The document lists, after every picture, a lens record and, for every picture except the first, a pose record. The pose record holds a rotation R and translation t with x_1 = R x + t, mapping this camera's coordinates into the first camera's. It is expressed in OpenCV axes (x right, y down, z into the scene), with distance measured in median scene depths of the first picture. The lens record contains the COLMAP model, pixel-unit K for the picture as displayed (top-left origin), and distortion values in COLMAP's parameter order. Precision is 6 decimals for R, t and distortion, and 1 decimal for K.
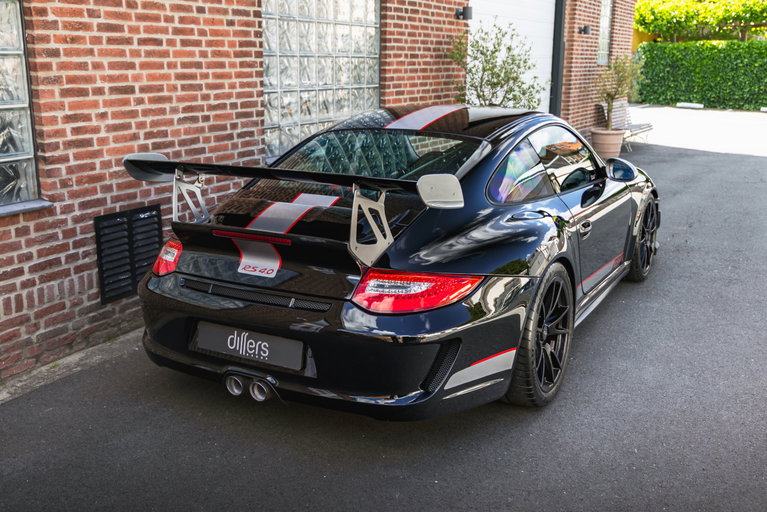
lens RADIAL K [[791.1, 0, 383.5], [0, 791.1, 256.0], [0, 0, 1]] dist [-0.010240, -0.023901]
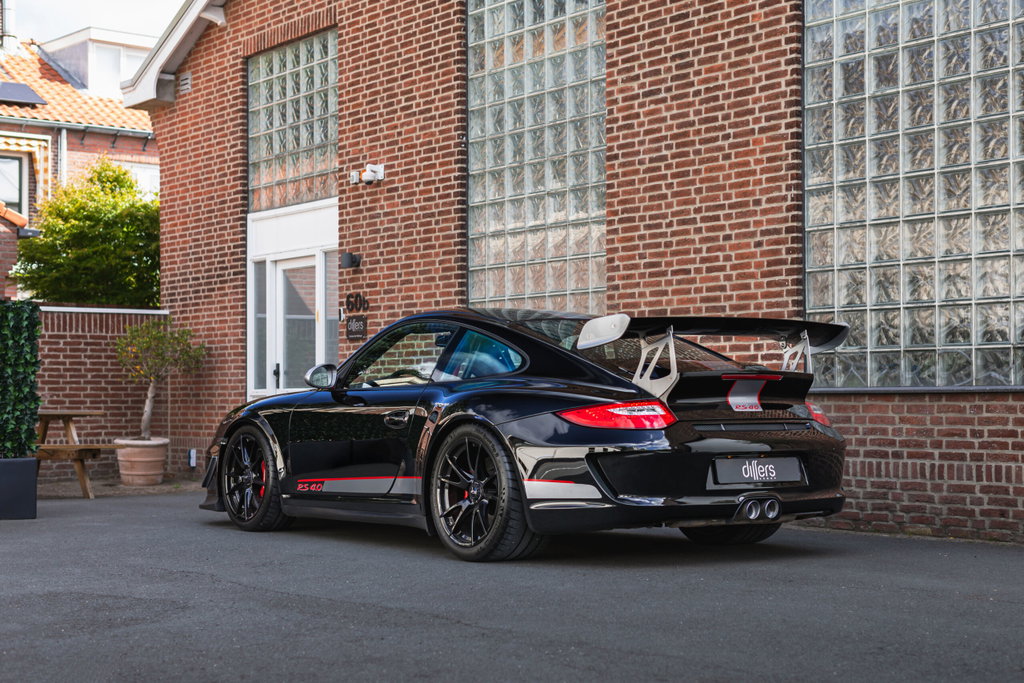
lens RADIAL K [[1563.7, 0, 512.0], [0, 1563.7, 341.5], [0, 0, 1]] dist [-0.009677, -0.000035]
pose [[-0.413649, -0.039401, -0.909584, 2.048415], [-0.223430, 0.972904, 0.059465, -0.268619], [0.882595, 0.227826, -0.411244, 1.870445]]
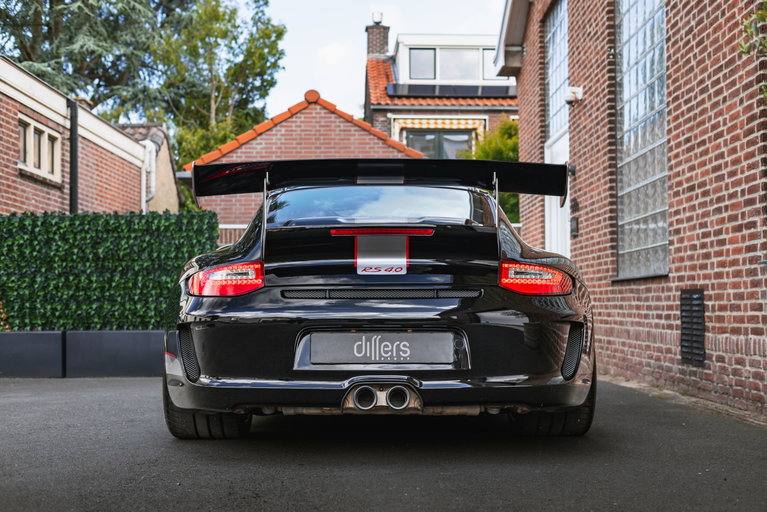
lens RADIAL K [[1003.3, 0, 383.5], [0, 1003.3, 256.0], [0, 0, 1]] dist [0.007131, 0.022708]
pose [[-0.873083, -0.027334, -0.486805, 0.837148], [-0.123174, 0.978407, 0.165975, -0.314282], [0.471756, 0.204871, -0.857598, 2.169310]]
